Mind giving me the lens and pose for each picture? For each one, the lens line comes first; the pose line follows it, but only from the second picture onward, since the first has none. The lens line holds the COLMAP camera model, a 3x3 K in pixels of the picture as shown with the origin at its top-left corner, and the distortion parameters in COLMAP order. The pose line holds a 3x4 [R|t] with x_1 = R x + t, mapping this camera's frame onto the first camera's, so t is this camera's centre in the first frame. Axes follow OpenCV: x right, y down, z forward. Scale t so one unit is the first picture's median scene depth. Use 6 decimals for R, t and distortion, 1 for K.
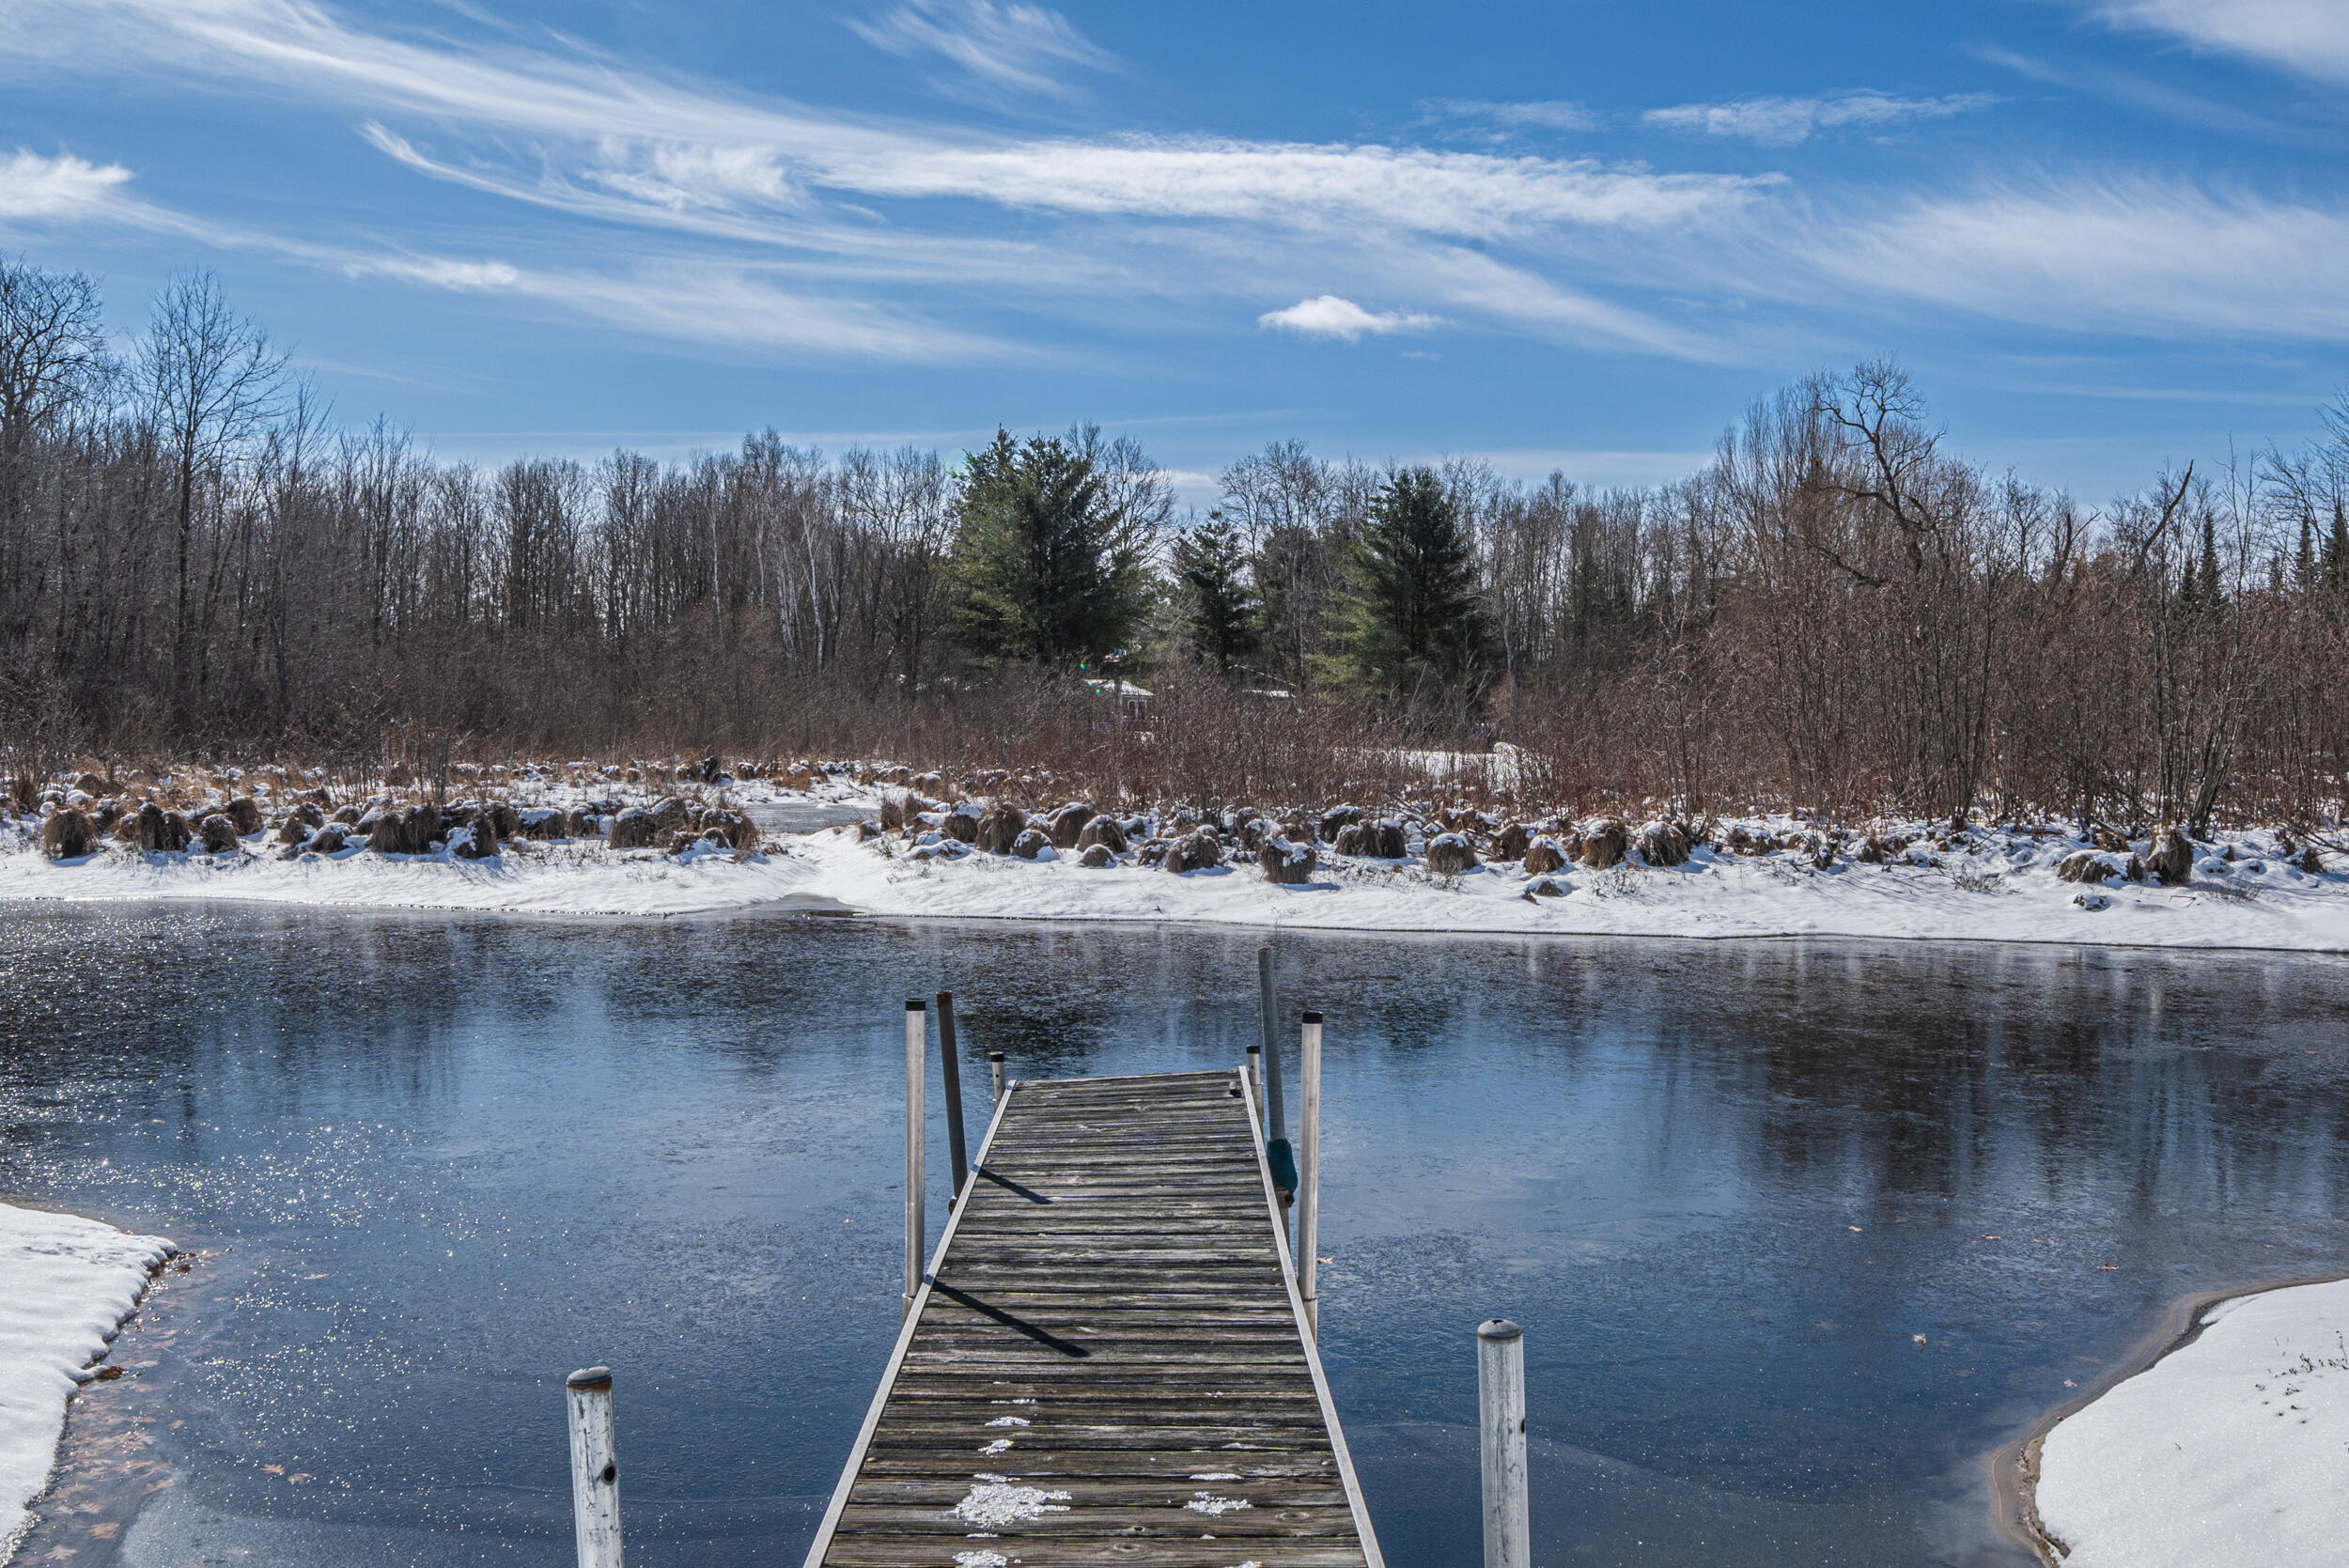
lens RADIAL K [[2239.4, 0, 1172.1], [0, 2239.4, 780.9], [0, 0, 1]] dist [0.020937, 0.000000]
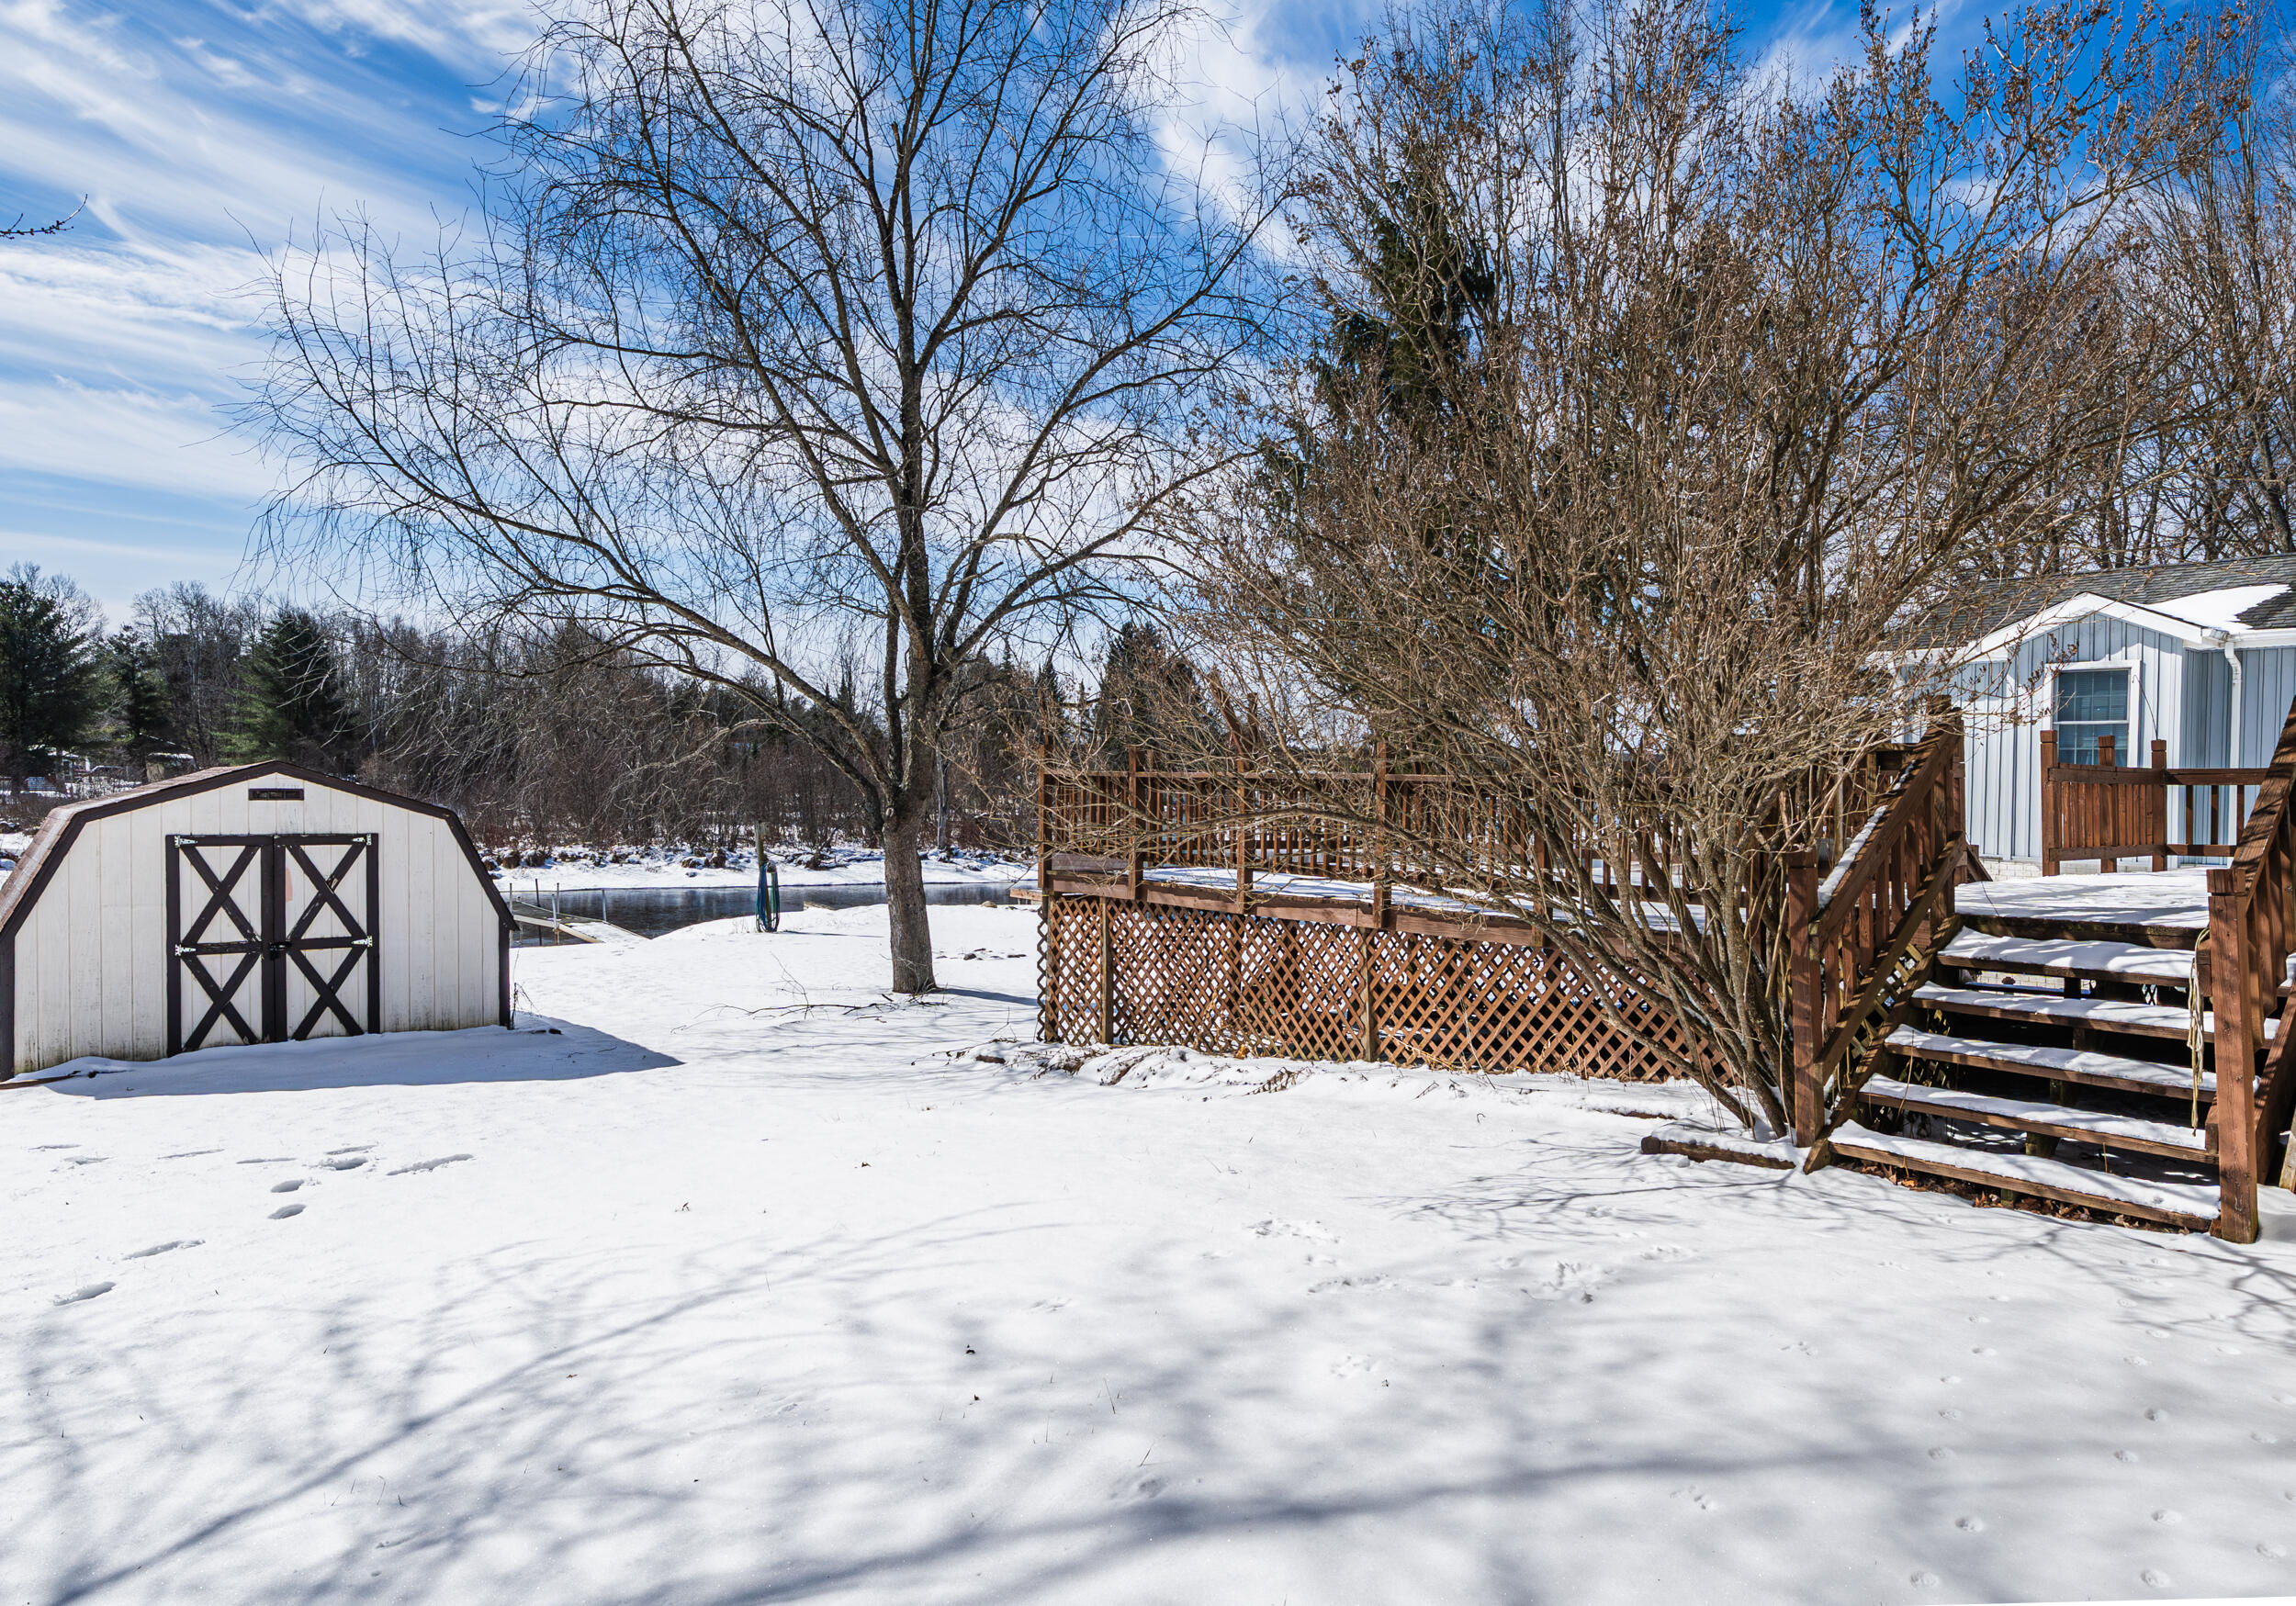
lens RADIAL K [[1345.5, 0, 1146.7], [0, 1345.5, 814.1], [0, 0, 1]] dist [0.000737, -0.001213]
pose [[0.775543, -0.006792, 0.631258, -0.216405], [0.005384, 0.999977, 0.004144, -0.025981], [-0.631271, 0.000185, 0.775562, -0.667545]]
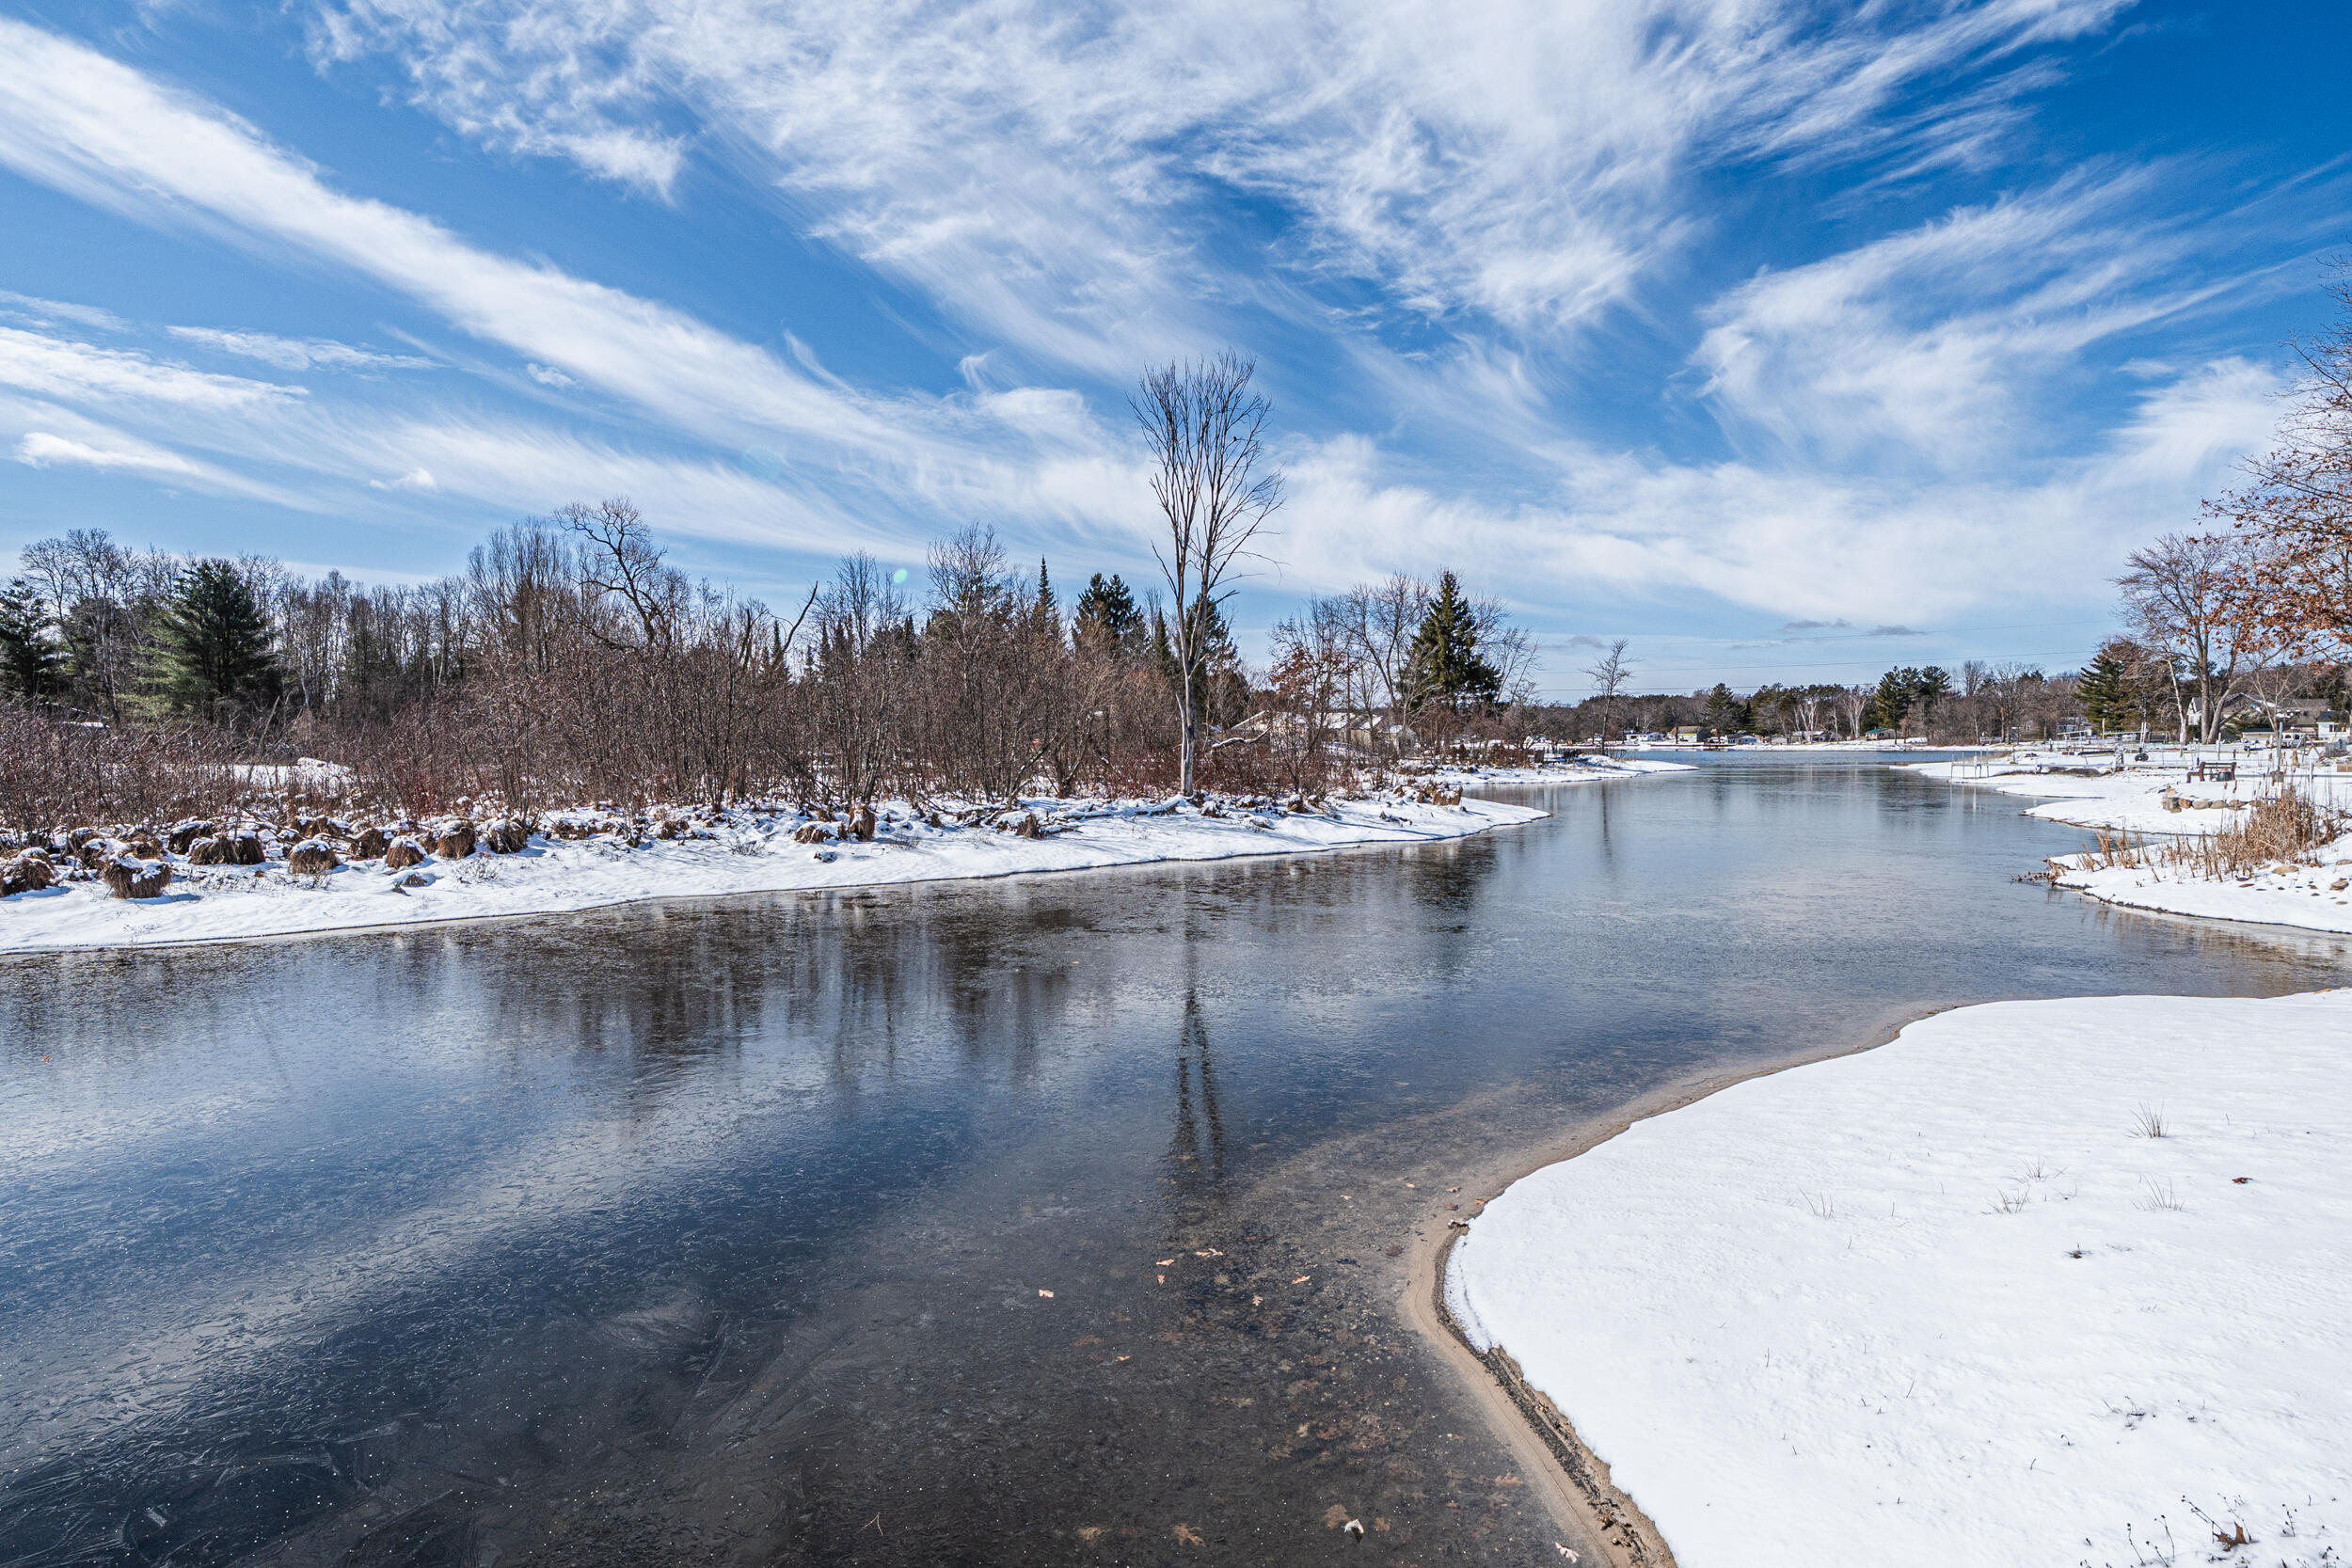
lens RADIAL K [[1270.5, 0, 1222.4], [0, 1270.5, 802.9], [0, 0, 1]] dist [-0.007024, 0.000391]
pose [[0.713447, -0.049271, 0.698975, 0.000074], [0.031612, 0.998772, 0.038137, -0.006181], [-0.699996, -0.005113, 0.714129, 0.170035]]
